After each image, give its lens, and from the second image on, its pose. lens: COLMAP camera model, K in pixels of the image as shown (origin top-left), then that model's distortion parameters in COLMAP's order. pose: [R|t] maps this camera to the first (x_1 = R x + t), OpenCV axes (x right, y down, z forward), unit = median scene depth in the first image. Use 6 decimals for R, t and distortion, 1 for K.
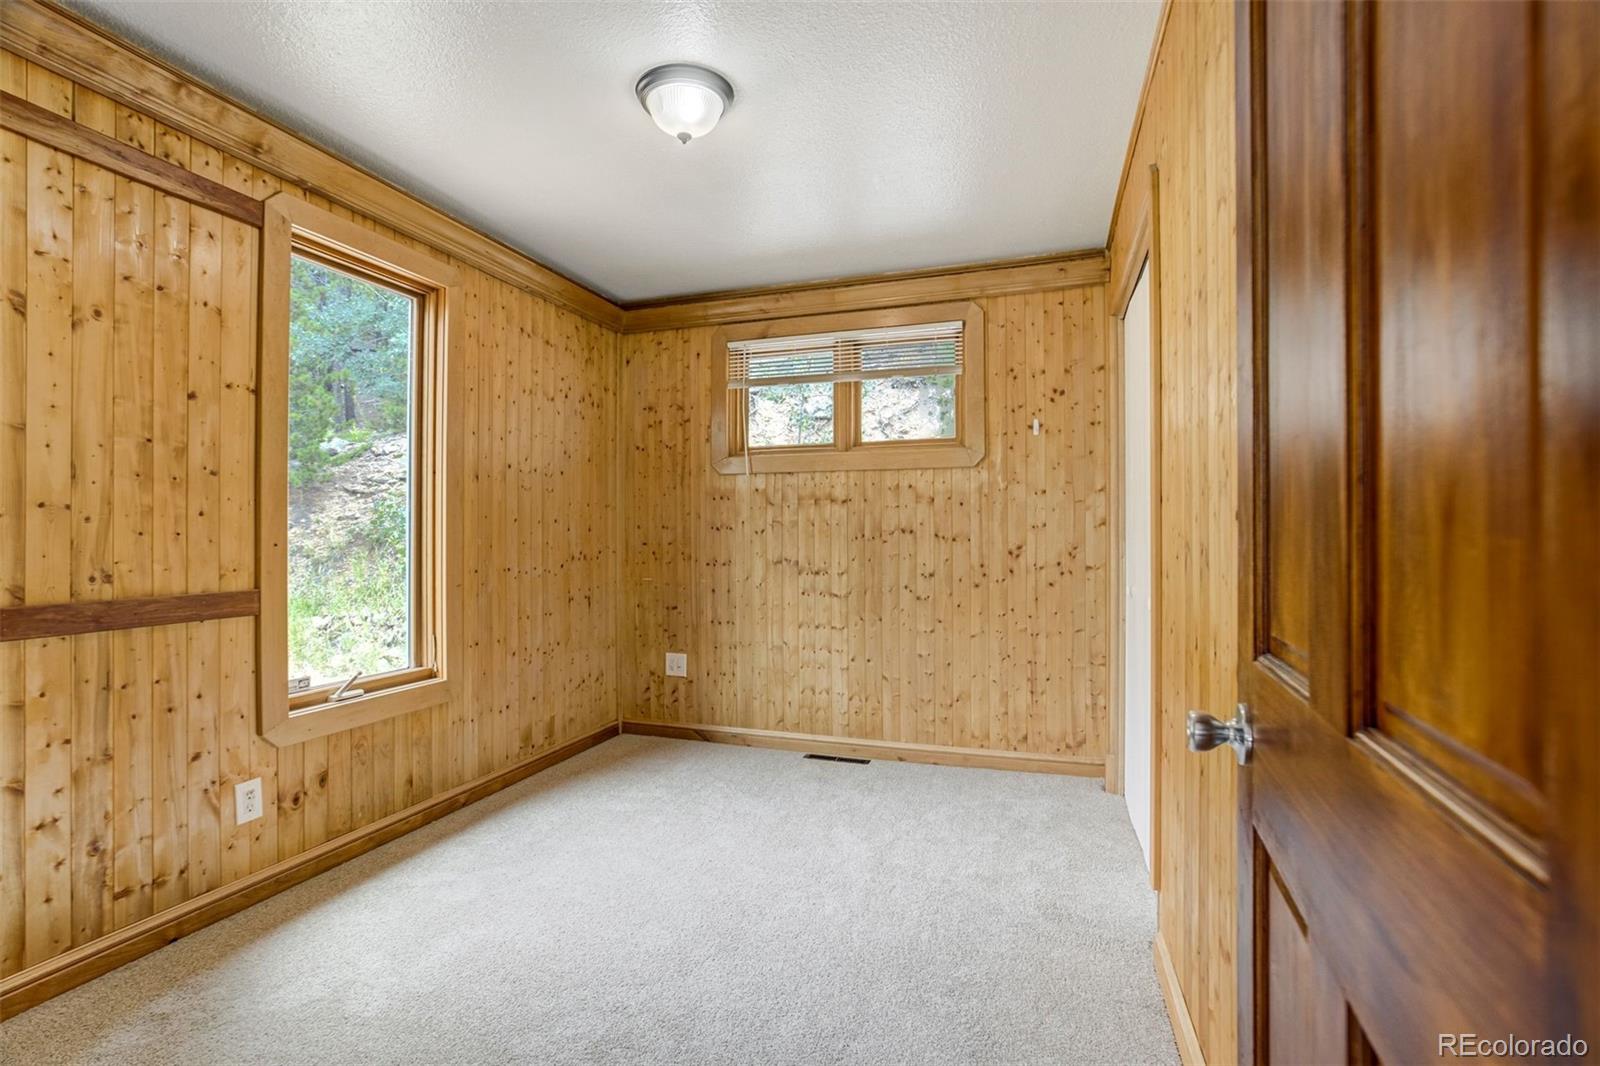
lens RADIAL K [[752.6, 0, 781.1], [0, 752.6, 518.7], [0, 0, 1]] dist [-0.017936, 0.009155]
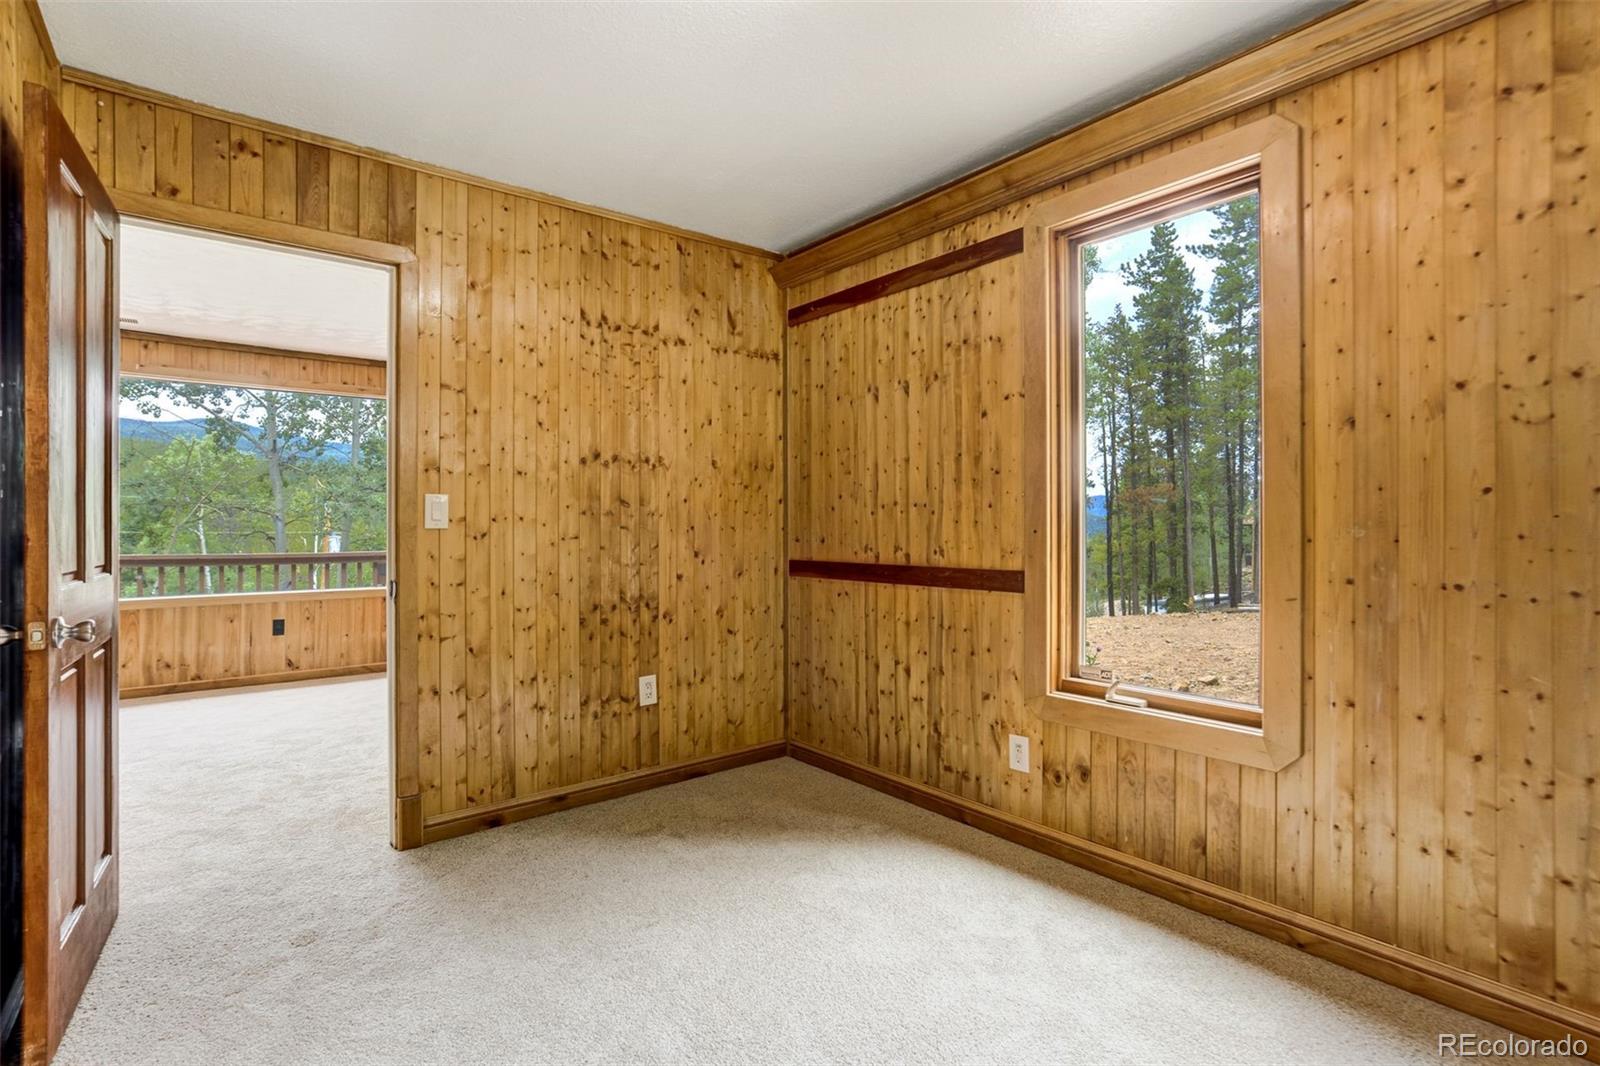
lens RADIAL K [[752.6, 0, 781.1], [0, 752.6, 518.7], [0, 0, 1]] dist [-0.017936, 0.009155]
pose [[-0.522227, -0.005826, -0.852786, 0.492358], [0.022418, 0.999537, -0.020557, 0.033302], [0.852512, -0.029854, -0.521855, 1.366079]]
